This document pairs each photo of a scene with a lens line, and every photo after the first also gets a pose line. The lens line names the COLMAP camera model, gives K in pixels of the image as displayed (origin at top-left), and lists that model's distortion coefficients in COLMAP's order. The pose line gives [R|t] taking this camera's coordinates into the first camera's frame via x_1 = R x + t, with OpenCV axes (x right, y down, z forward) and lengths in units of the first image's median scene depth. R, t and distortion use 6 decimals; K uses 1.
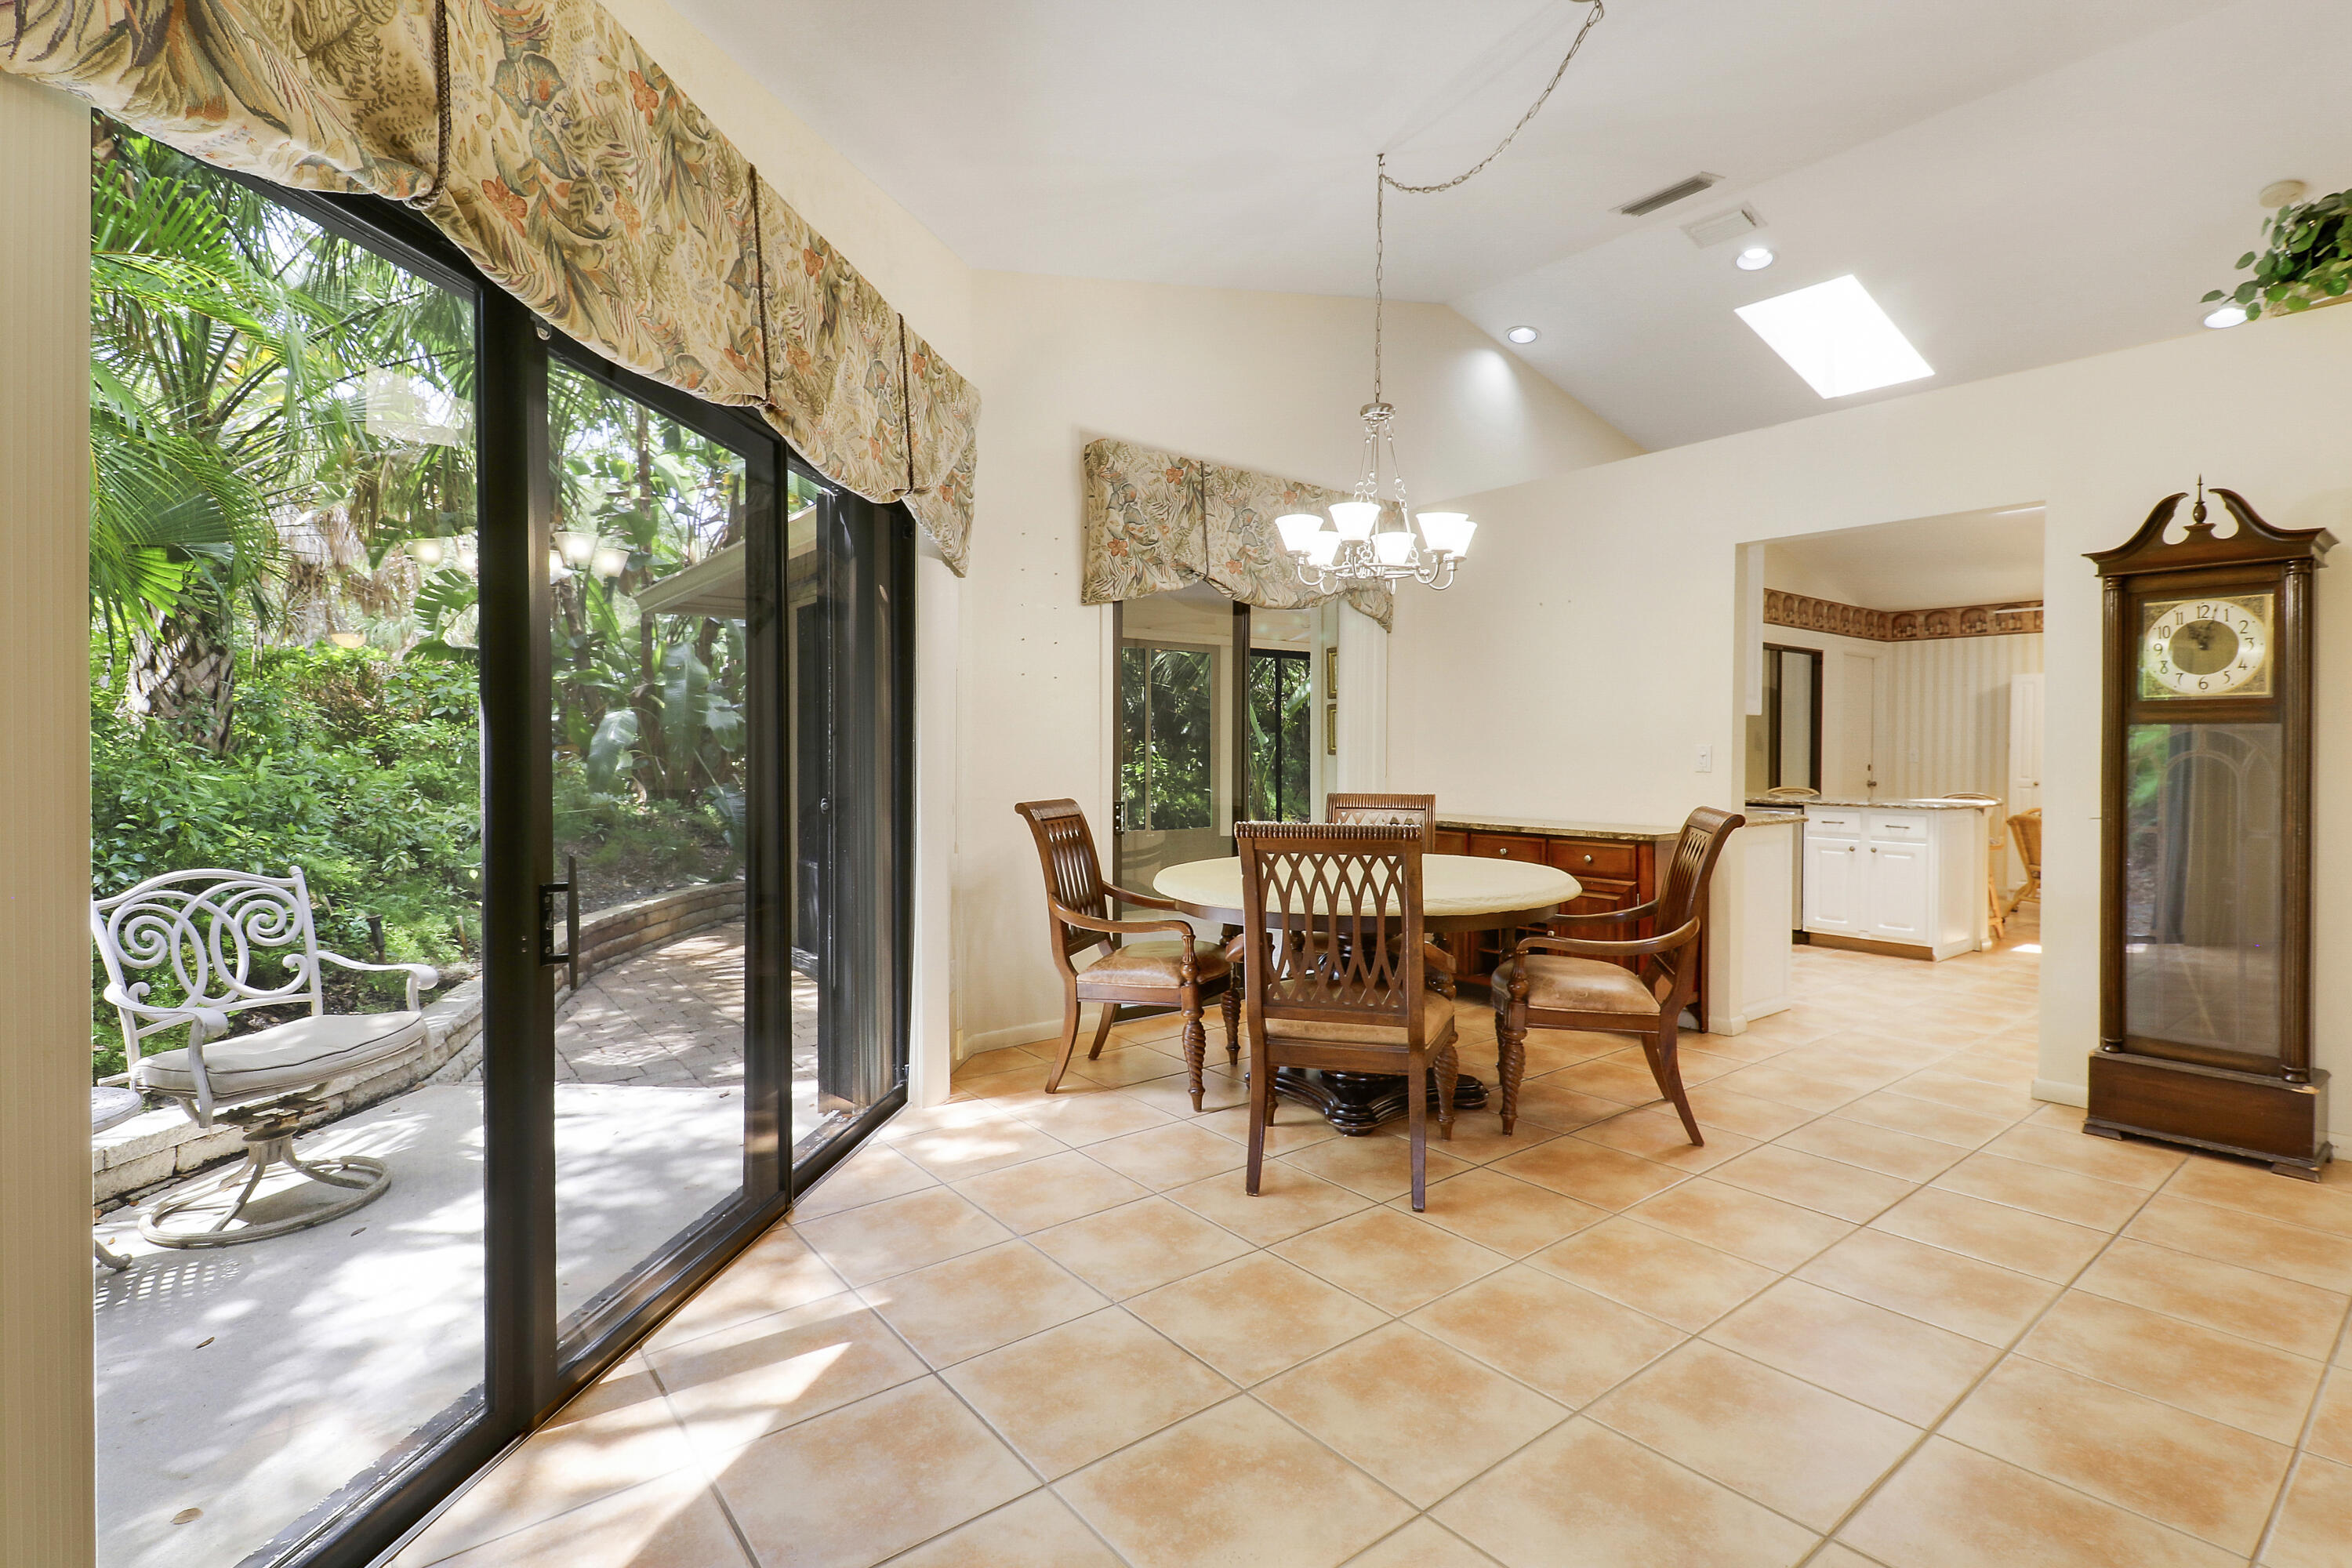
lens RADIAL K [[1087.4, 0, 1175.3], [0, 1087.4, 777.1], [0, 0, 1]] dist [0.001075, -0.015074]
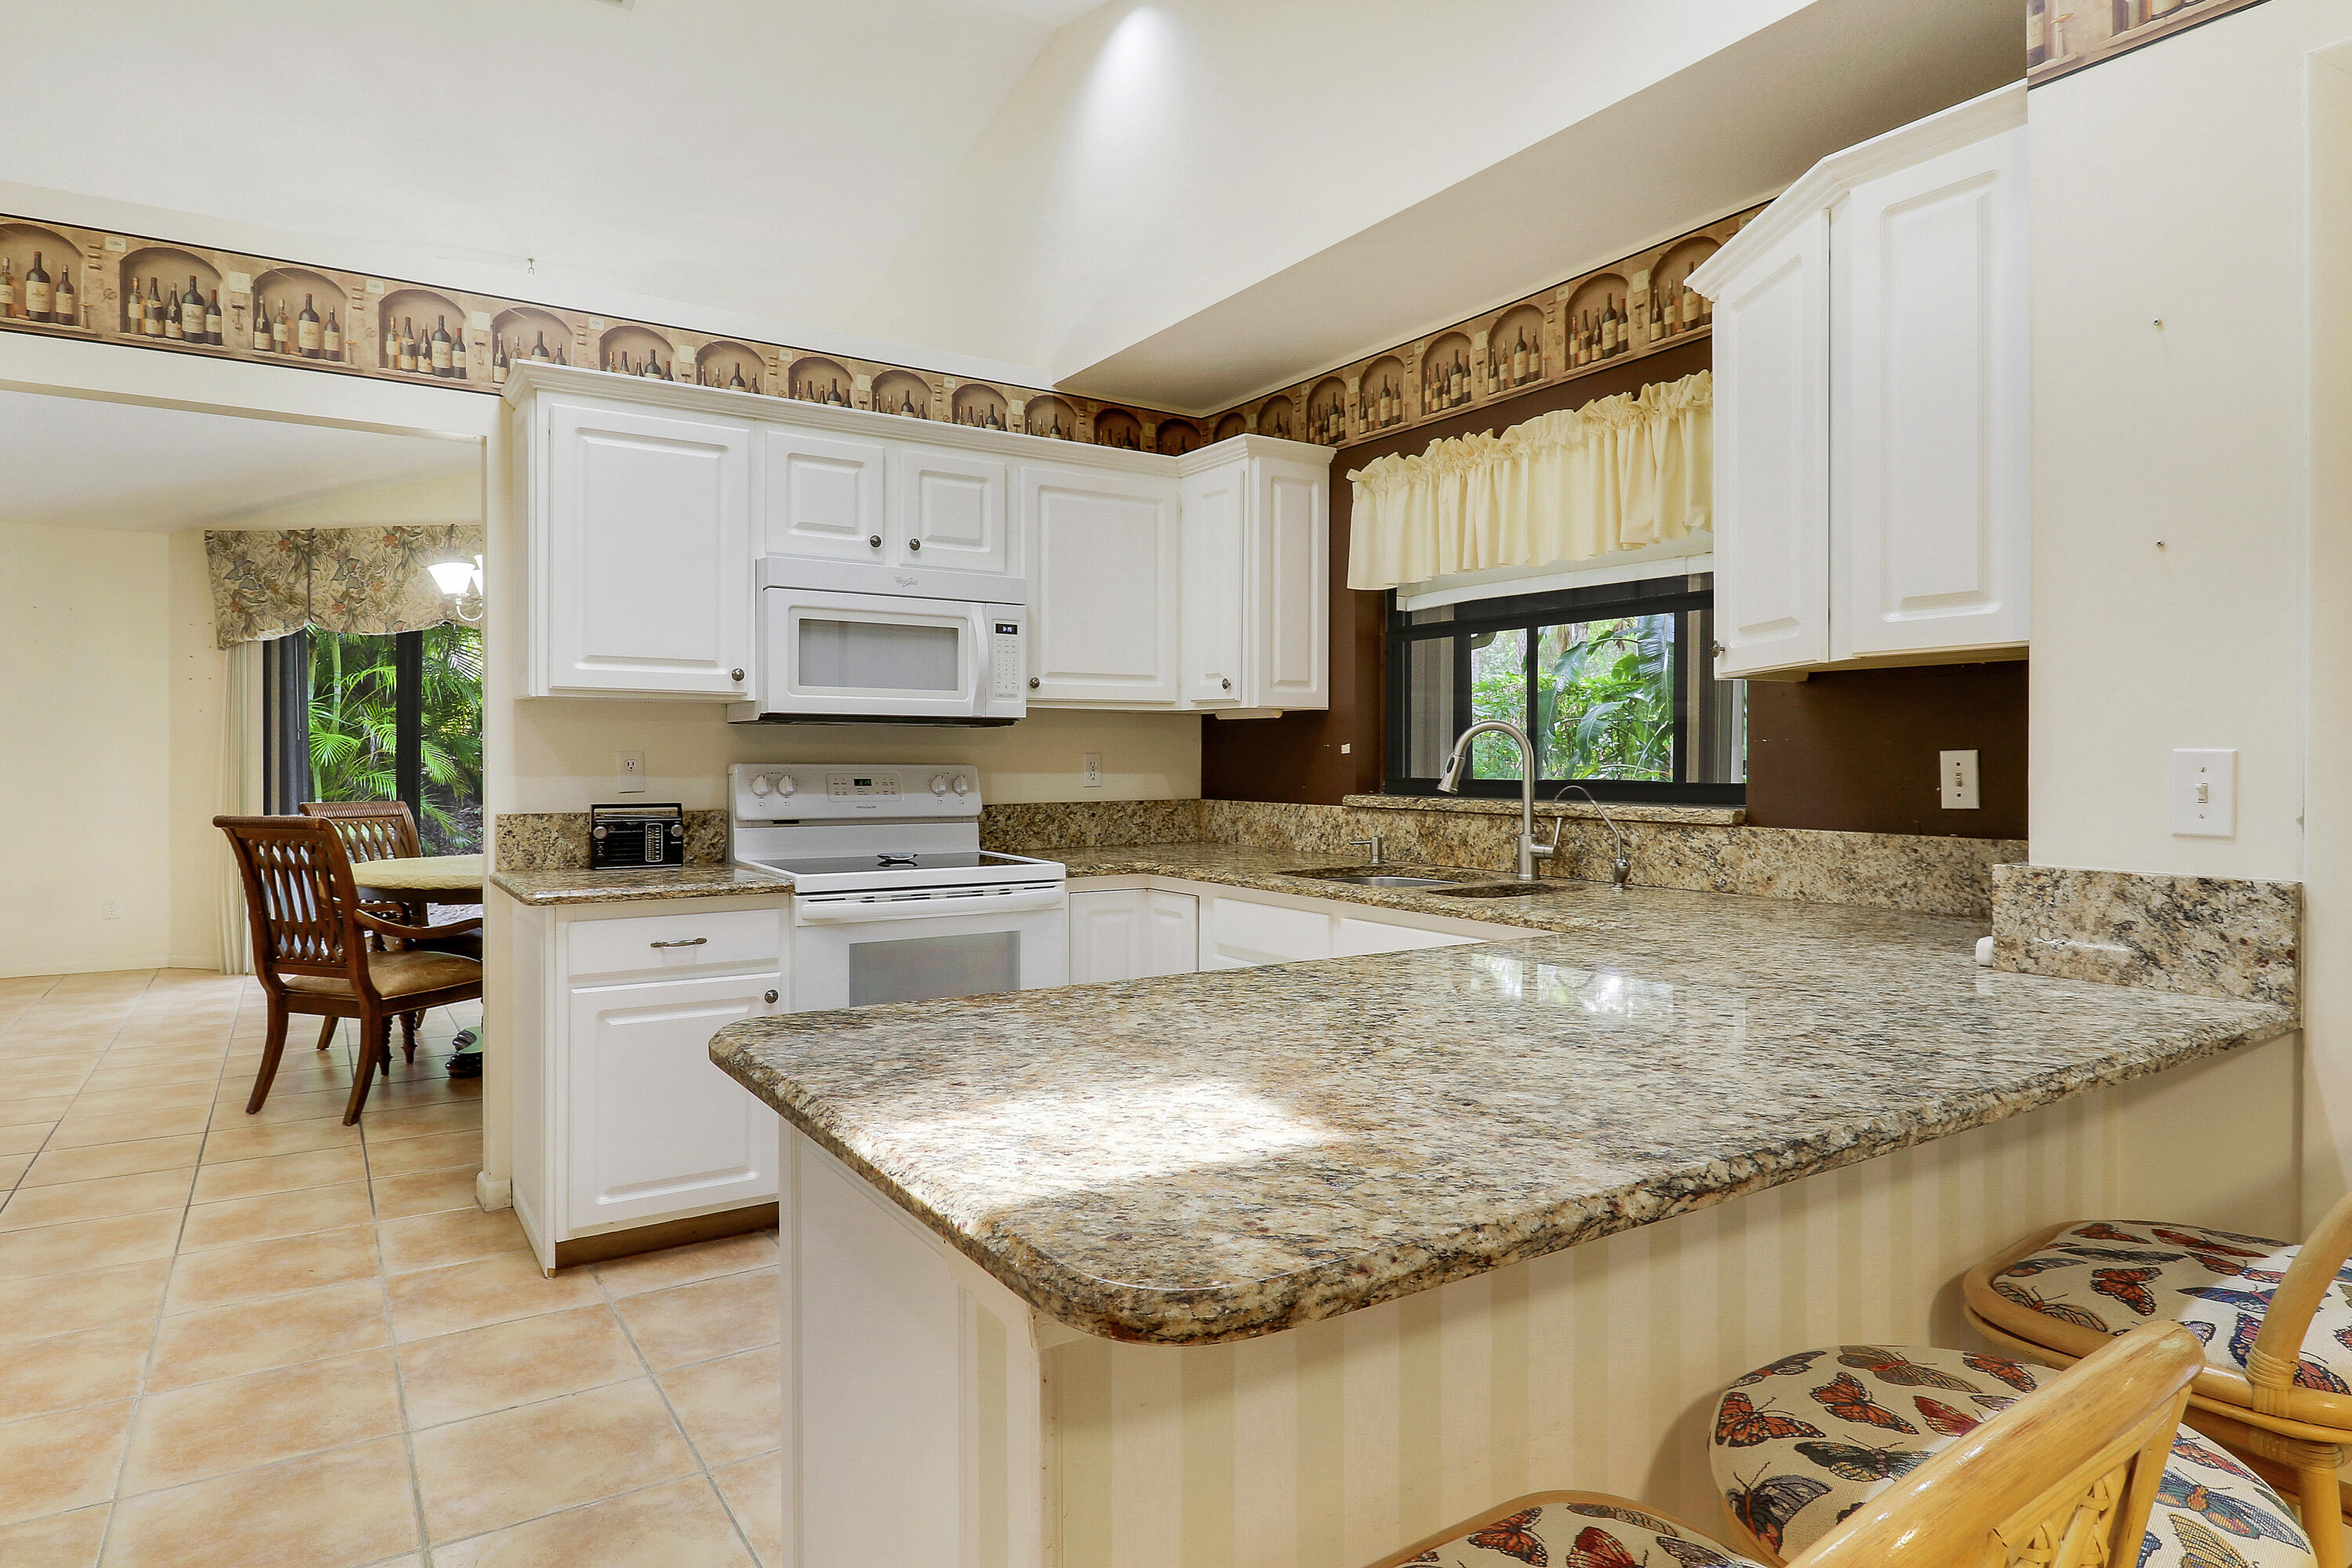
lens RADIAL K [[1309.2, 0, 1170.6], [0, 1309.2, 773.0], [0, 0, 1]] dist [0.006156, -0.016051]
pose [[-0.067847, 0.005576, -0.997680, 1.685727], [-0.028689, 0.999560, 0.007537, -0.045369], [0.997283, 0.029134, -0.067657, 1.939875]]
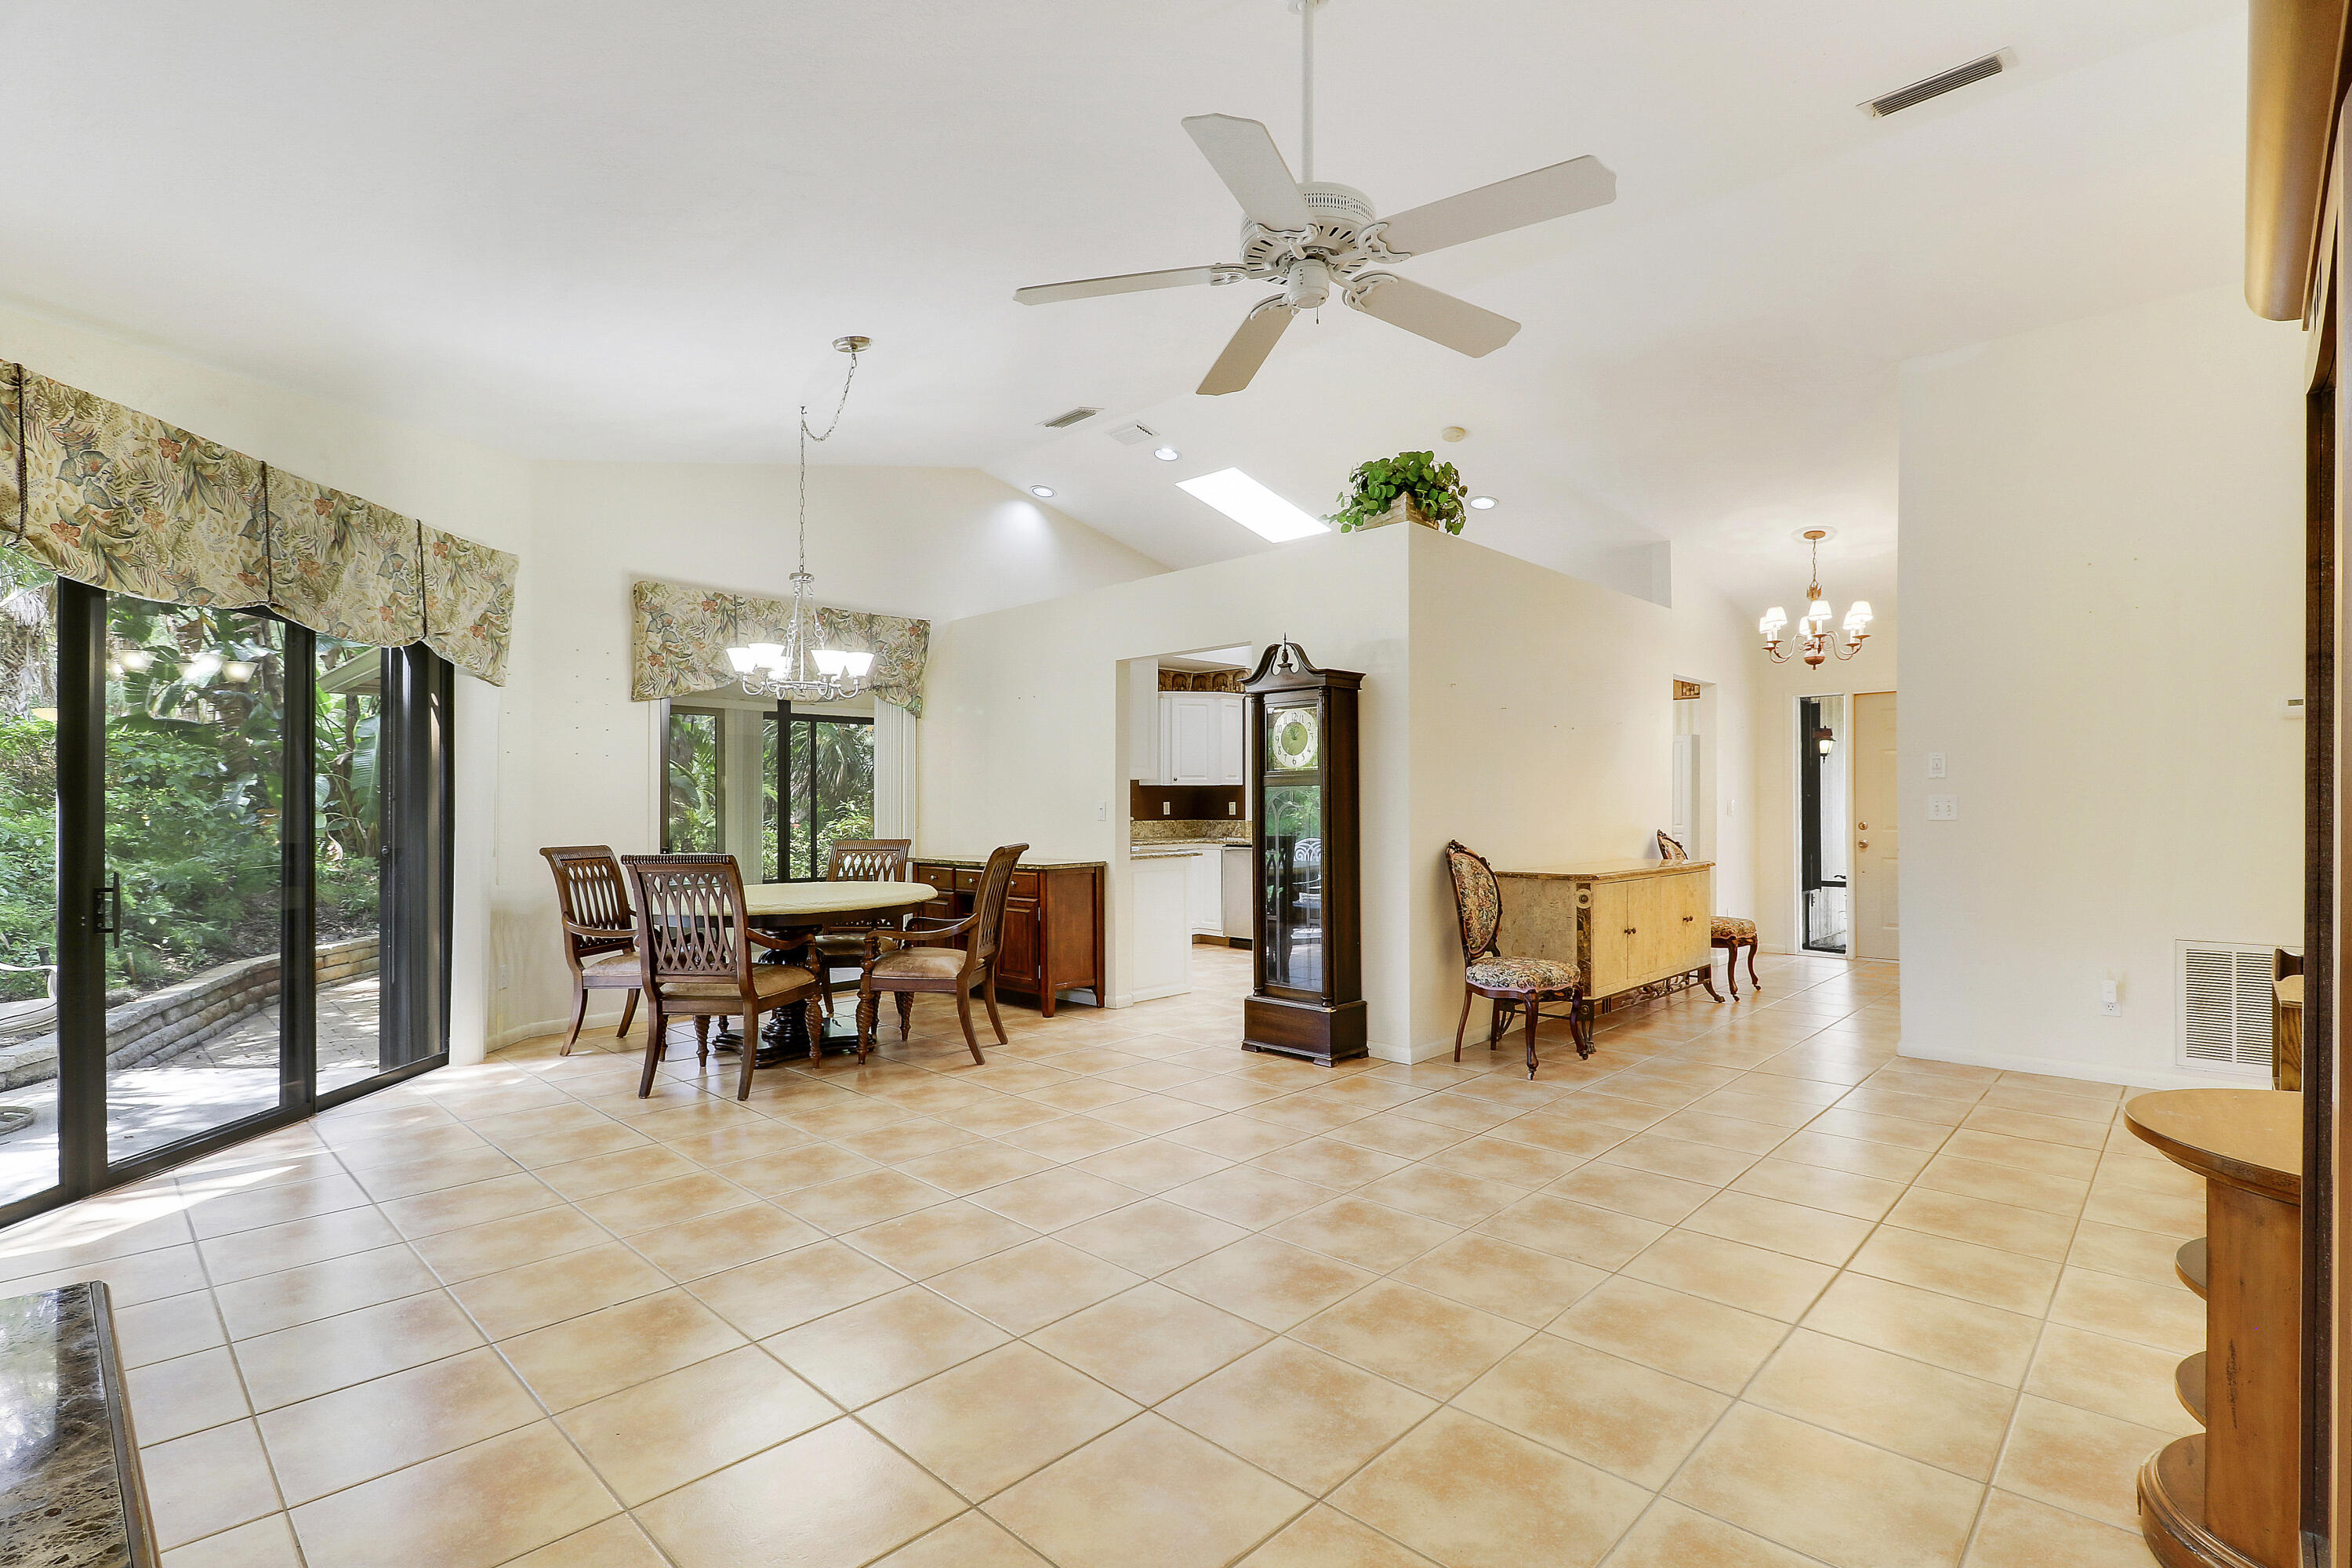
lens RADIAL K [[1093.9, 0, 1178.2], [0, 1093.9, 781.7], [0, 0, 1]] dist [0.001250, -0.013582]
pose [[0.989946, -0.007115, 0.141269, 0.518354], [0.013834, 0.998816, -0.046634, 0.017036], [-0.140770, 0.048120, 0.988872, -0.561932]]
